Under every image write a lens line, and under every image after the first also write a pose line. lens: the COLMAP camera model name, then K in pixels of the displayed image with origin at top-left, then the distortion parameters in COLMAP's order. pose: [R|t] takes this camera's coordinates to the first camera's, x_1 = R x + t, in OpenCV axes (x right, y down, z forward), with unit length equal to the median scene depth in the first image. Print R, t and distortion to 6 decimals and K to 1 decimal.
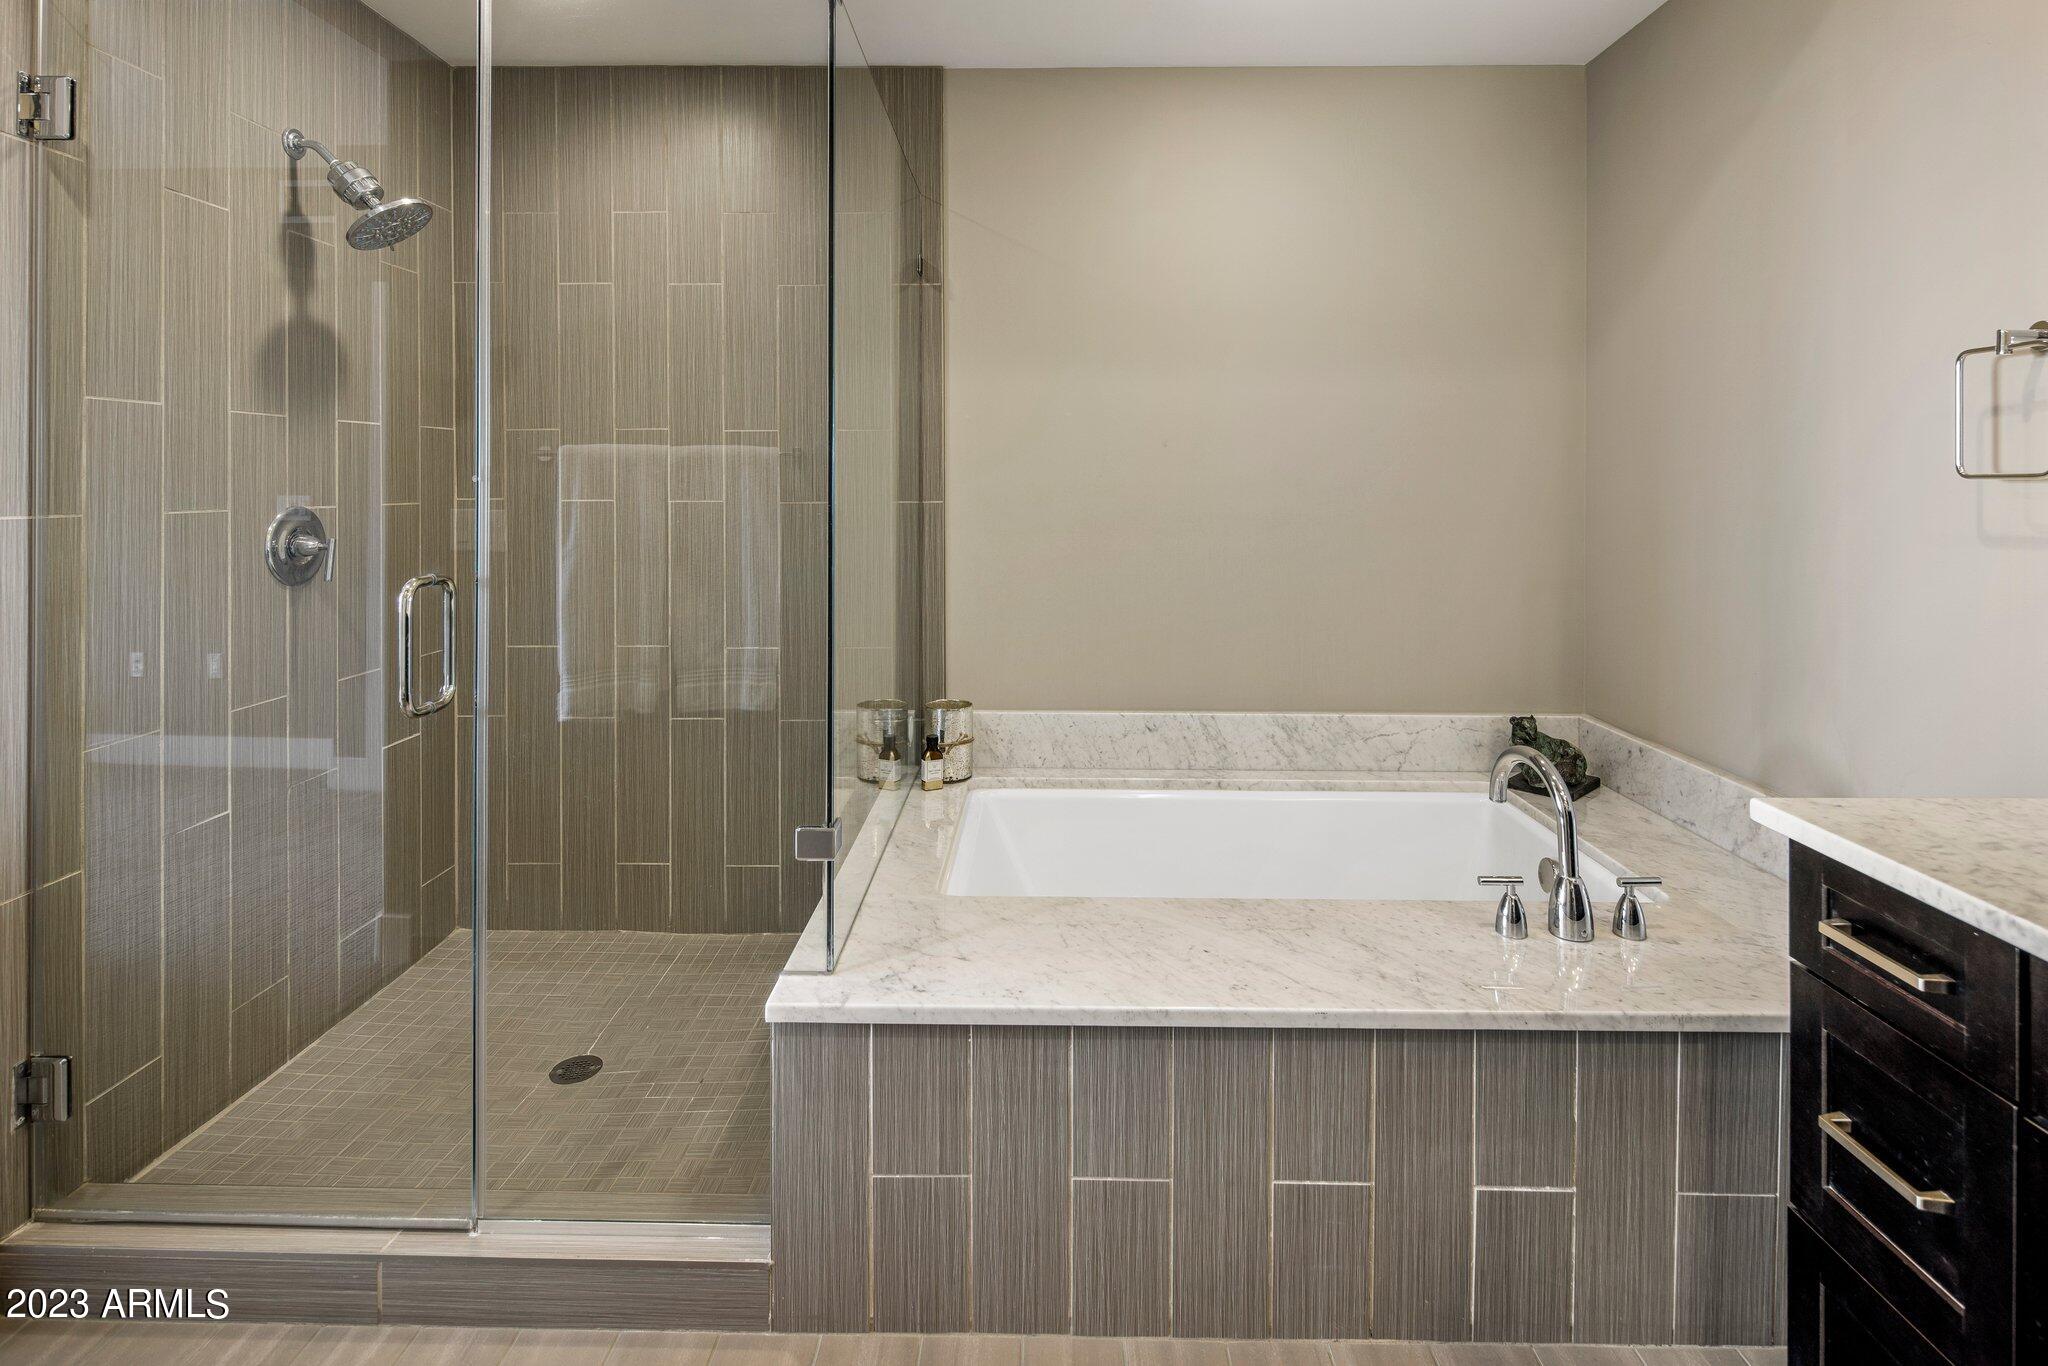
lens RADIAL K [[987.6, 0, 1031.6], [0, 987.6, 503.5], [0, 0, 1]] dist [-0.000713, -0.000702]
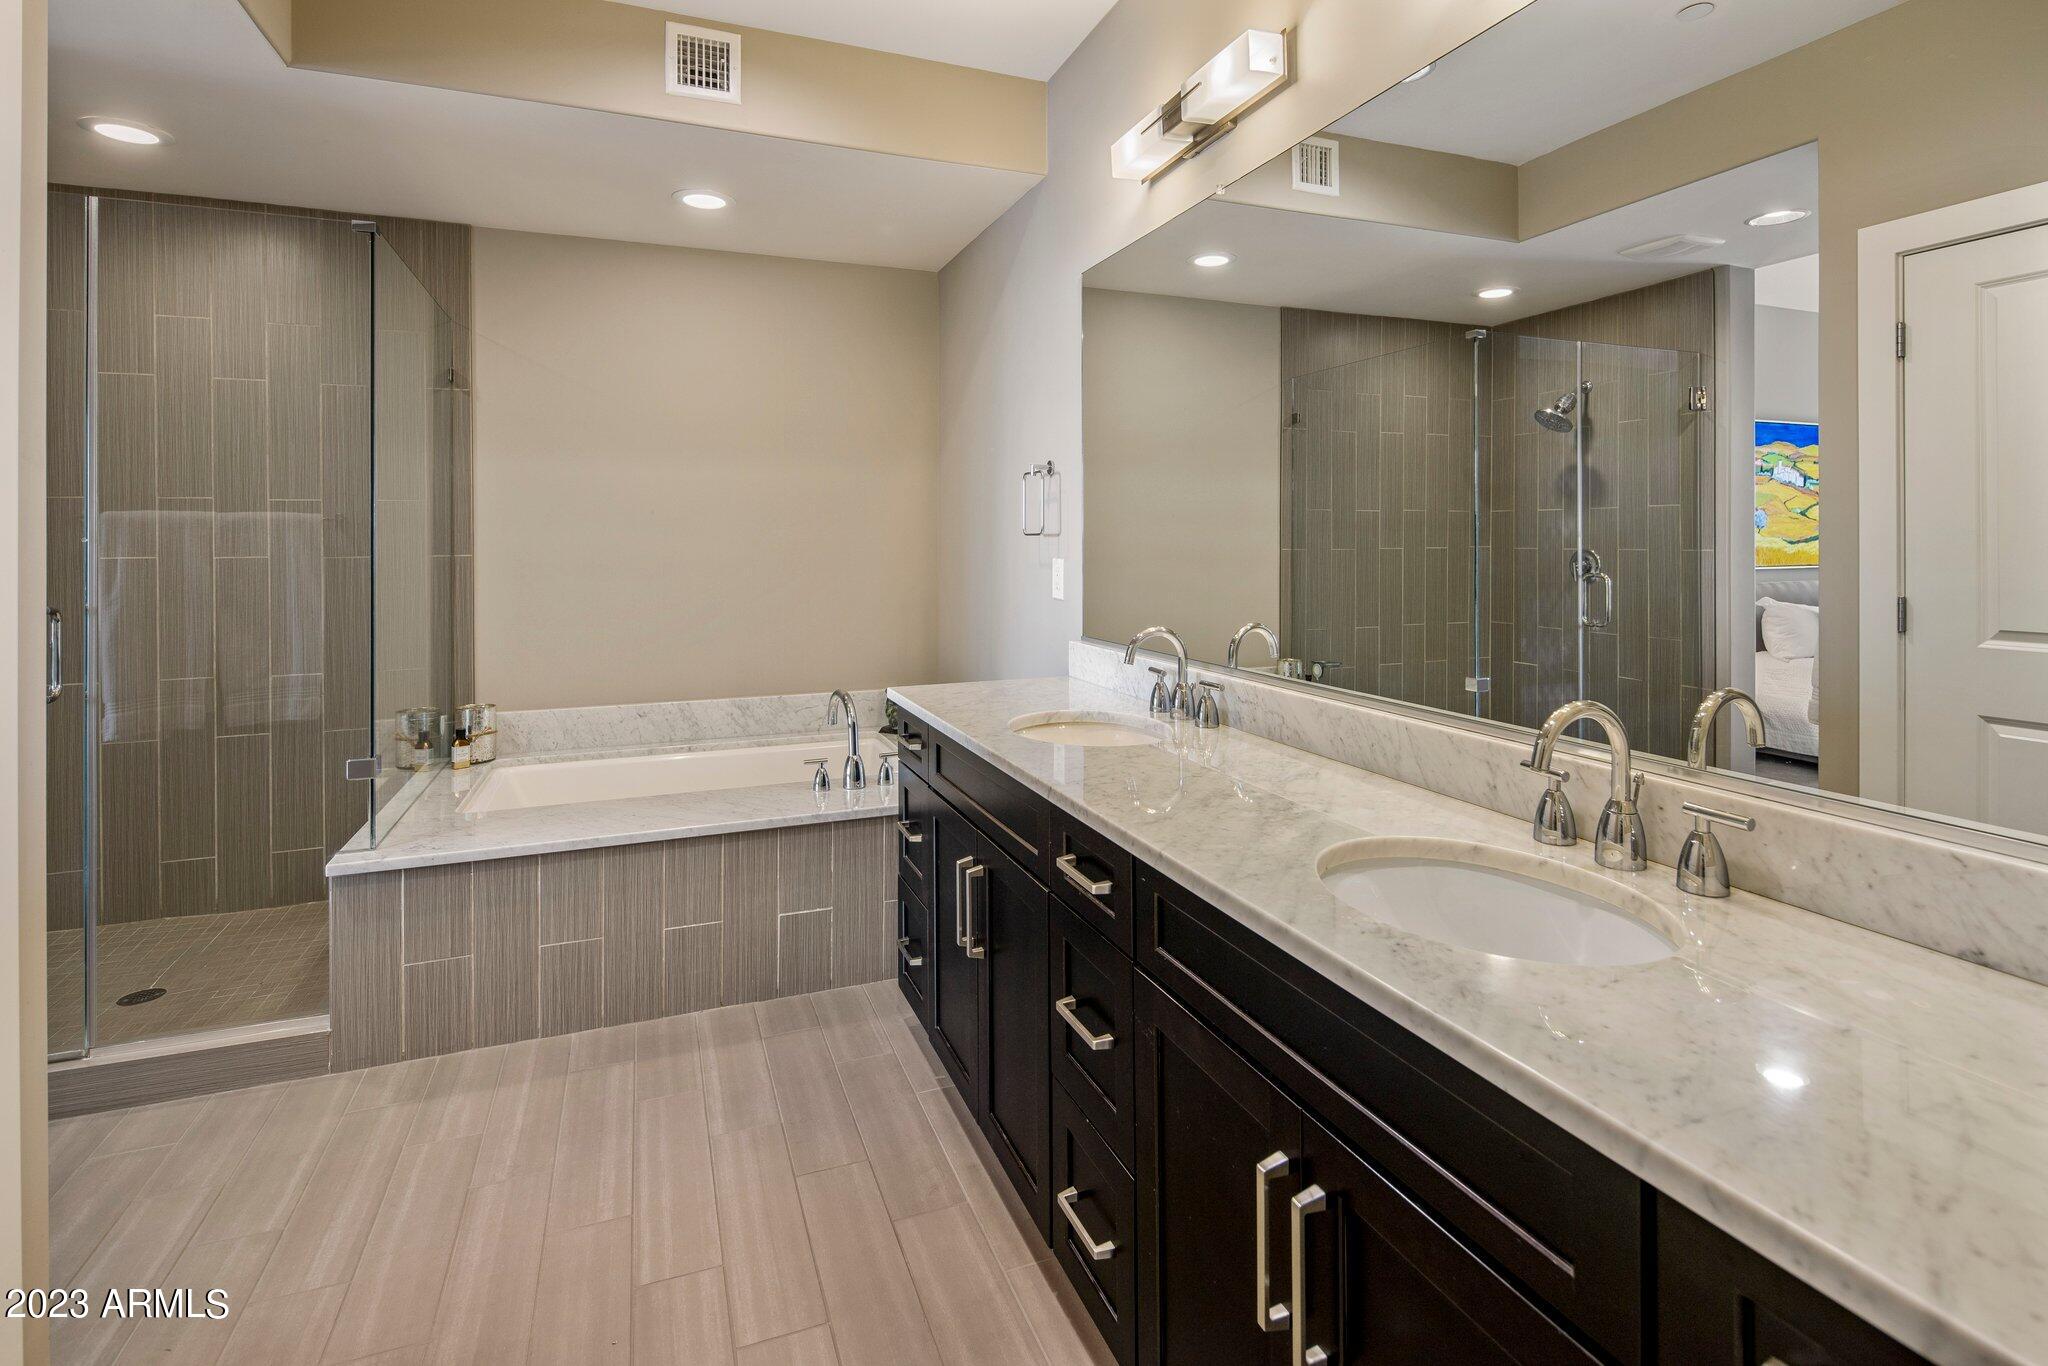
lens RADIAL K [[989.9, 0, 1029.1], [0, 989.9, 541.2], [0, 0, 1]] dist [0.012180, -0.008527]
pose [[0.926066, -0.006795, 0.377301, 0.104820], [0.013987, 0.999769, -0.016324, 0.012101], [-0.377103, 0.020394, 0.925947, -0.536524]]
